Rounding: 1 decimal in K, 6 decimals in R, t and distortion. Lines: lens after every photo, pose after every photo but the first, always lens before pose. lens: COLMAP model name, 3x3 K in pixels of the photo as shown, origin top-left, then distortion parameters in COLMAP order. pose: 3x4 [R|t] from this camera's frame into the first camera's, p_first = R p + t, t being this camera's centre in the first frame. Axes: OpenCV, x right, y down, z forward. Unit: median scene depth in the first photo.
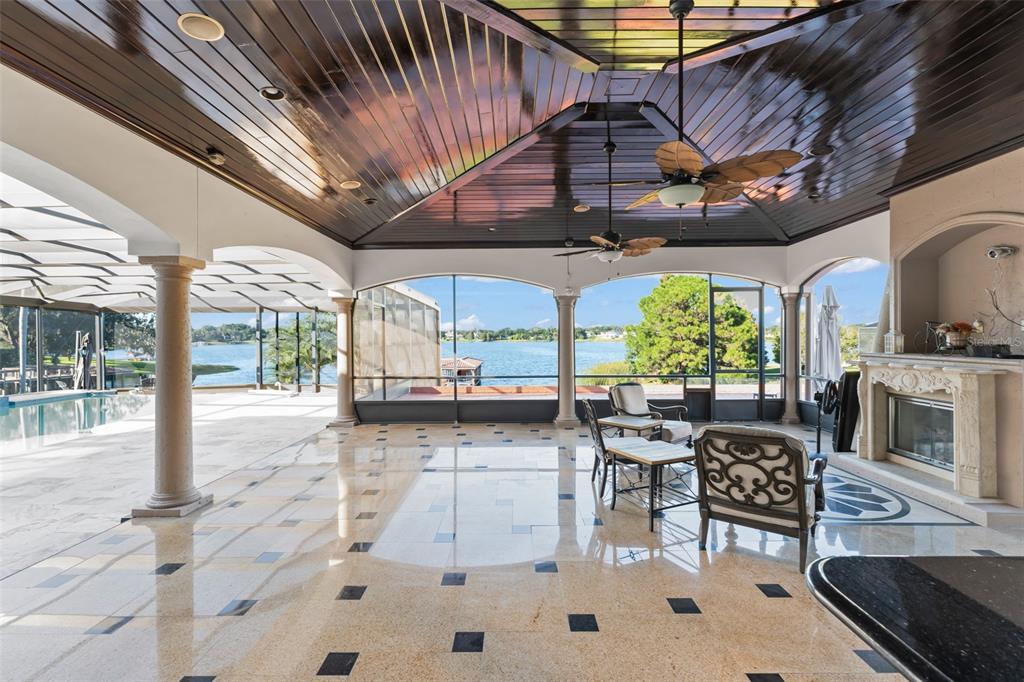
lens RADIAL K [[443.6, 0, 512.0], [0, 443.6, 341.0], [0, 0, 1]] dist [-0.001217, -0.000013]
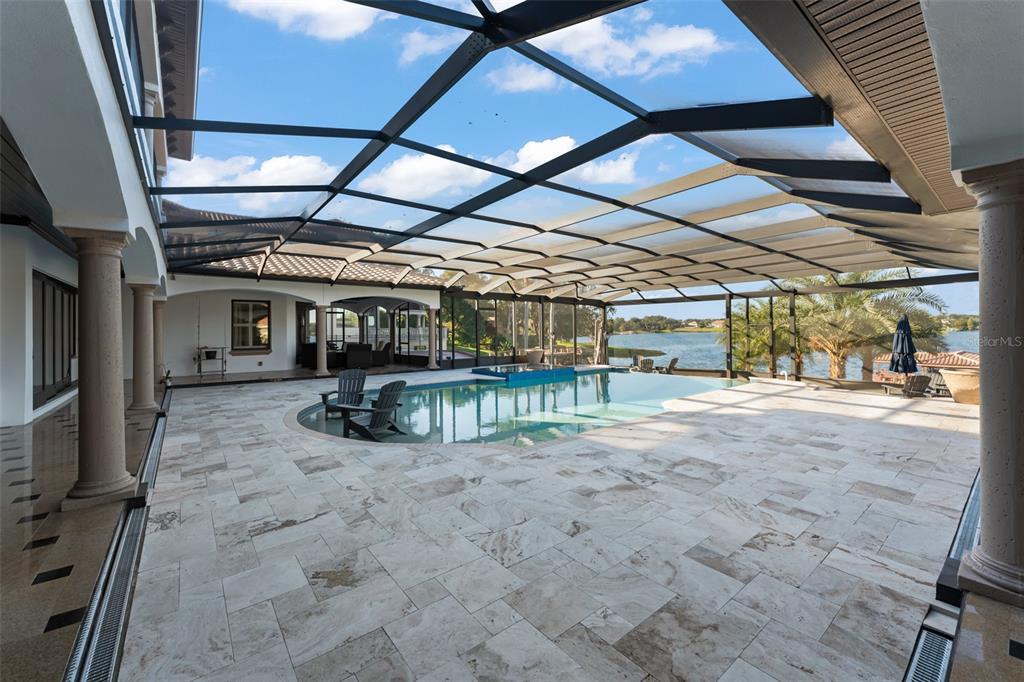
lens RADIAL K [[413.2, 0, 511.7], [0, 413.2, 313.4], [0, 0, 1]] dist [-0.000776, -0.000081]
pose [[0.630912, -0.031457, -0.775217, -0.153102], [-0.000045, 0.999176, -0.040581, 0.006619], [0.775855, 0.025639, 0.630391, 0.025713]]
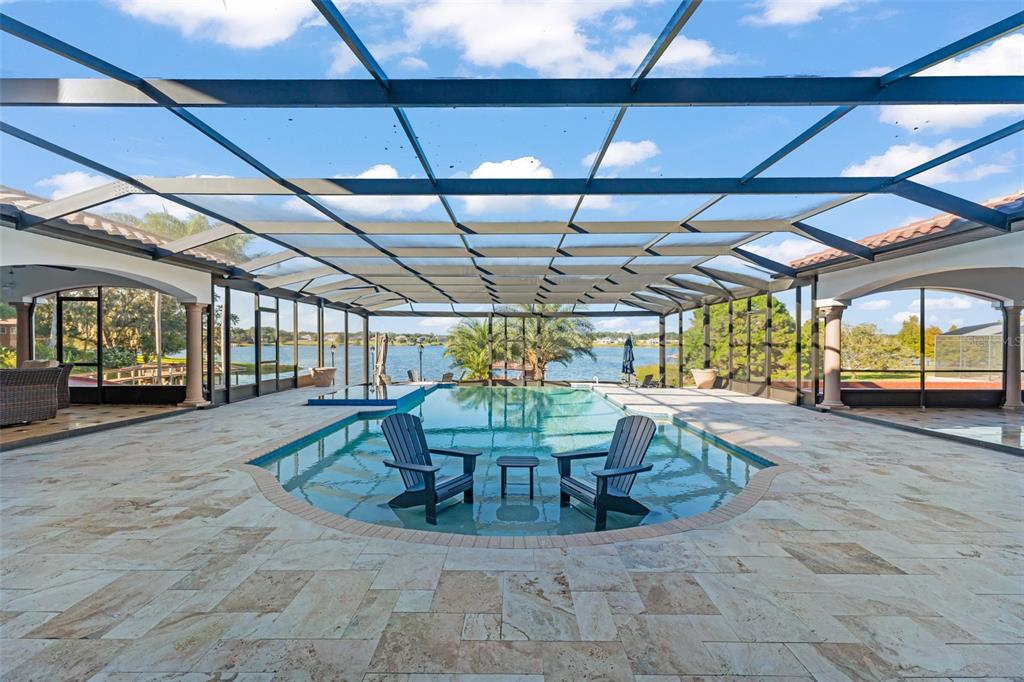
lens RADIAL K [[409.8, 0, 512.0], [0, 409.8, 341.0], [0, 0, 1]] dist [0.001801, 0.000257]
pose [[0.999943, 0.009626, 0.004536, -0.732986], [-0.009577, 0.999897, -0.010685, 0.010789], [-0.004638, 0.010641, 0.999933, -0.098937]]
